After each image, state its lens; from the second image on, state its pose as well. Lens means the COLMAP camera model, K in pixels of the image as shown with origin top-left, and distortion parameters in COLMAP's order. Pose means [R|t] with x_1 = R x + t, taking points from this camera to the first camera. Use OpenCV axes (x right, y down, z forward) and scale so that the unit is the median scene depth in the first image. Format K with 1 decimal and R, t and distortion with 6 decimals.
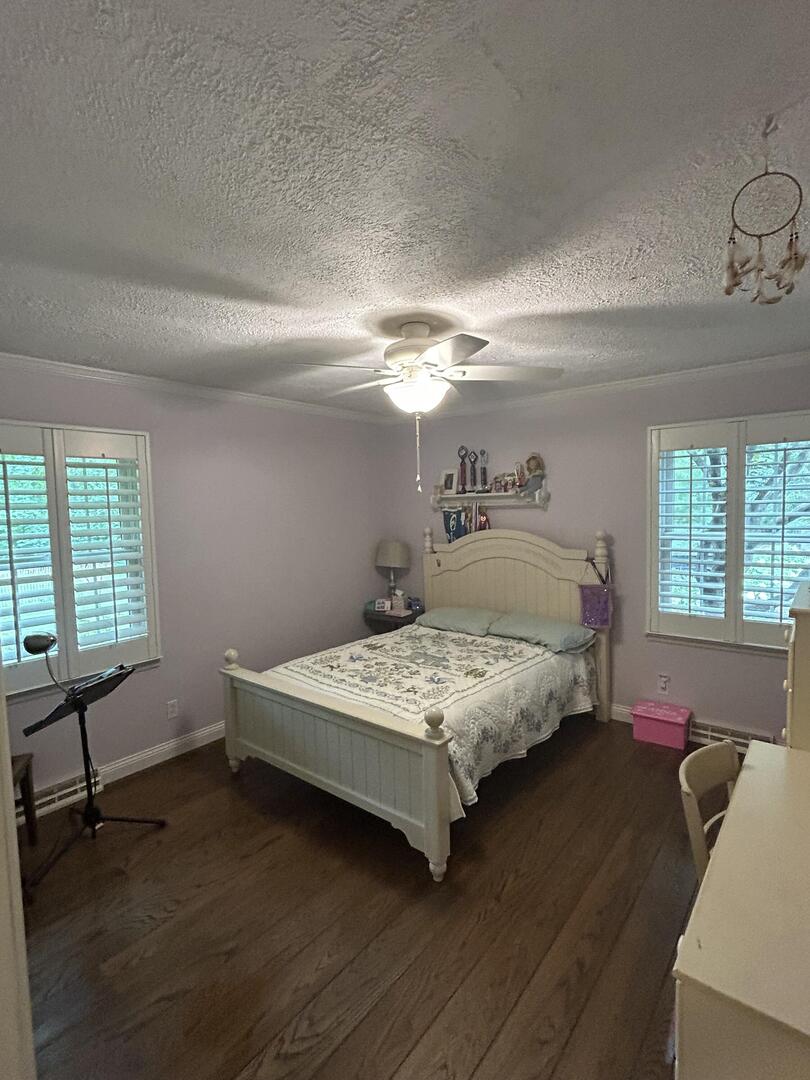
lens RADIAL K [[519.1, 0, 402.9], [0, 519.1, 540.3], [0, 0, 1]] dist [0.005923, 0.000013]
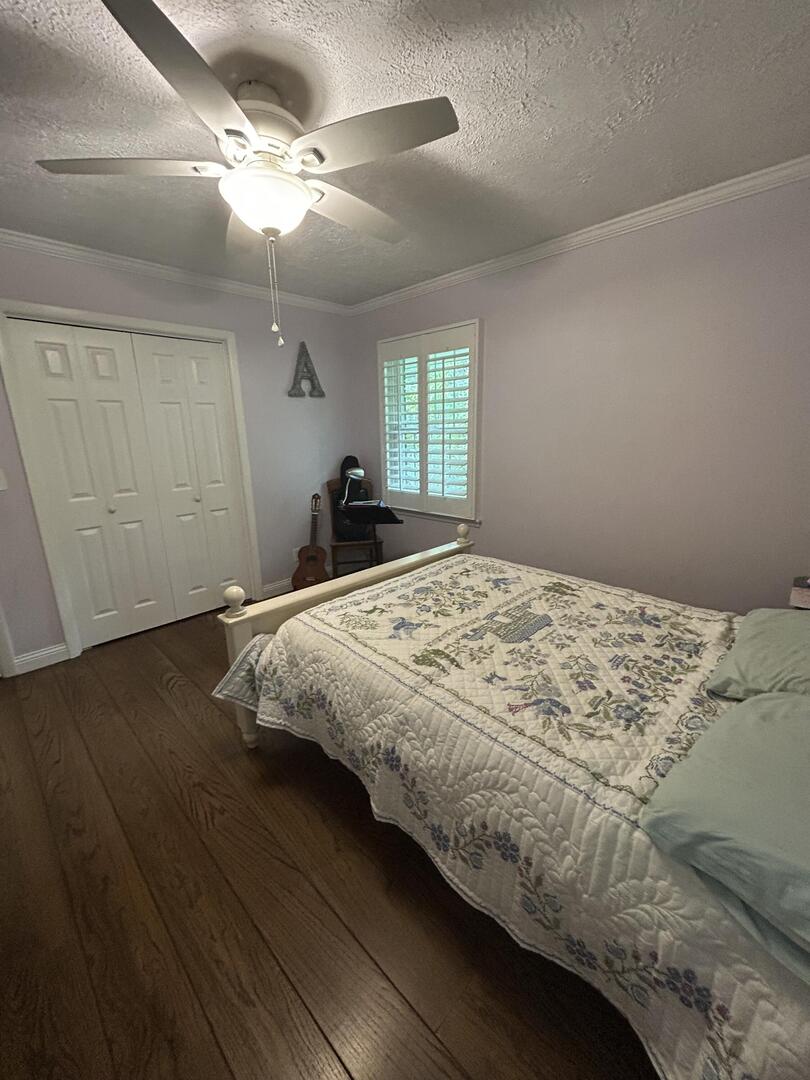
lens RADIAL K [[436.9, 0, 406.5], [0, 436.9, 537.8], [0, 0, 1]] dist [0.001561, 0.000098]
pose [[-0.080533, 0.272177, -0.958871, 0.530062], [-0.050811, 0.959624, 0.276658, -0.004498], [0.995456, 0.071002, -0.063452, 0.918825]]
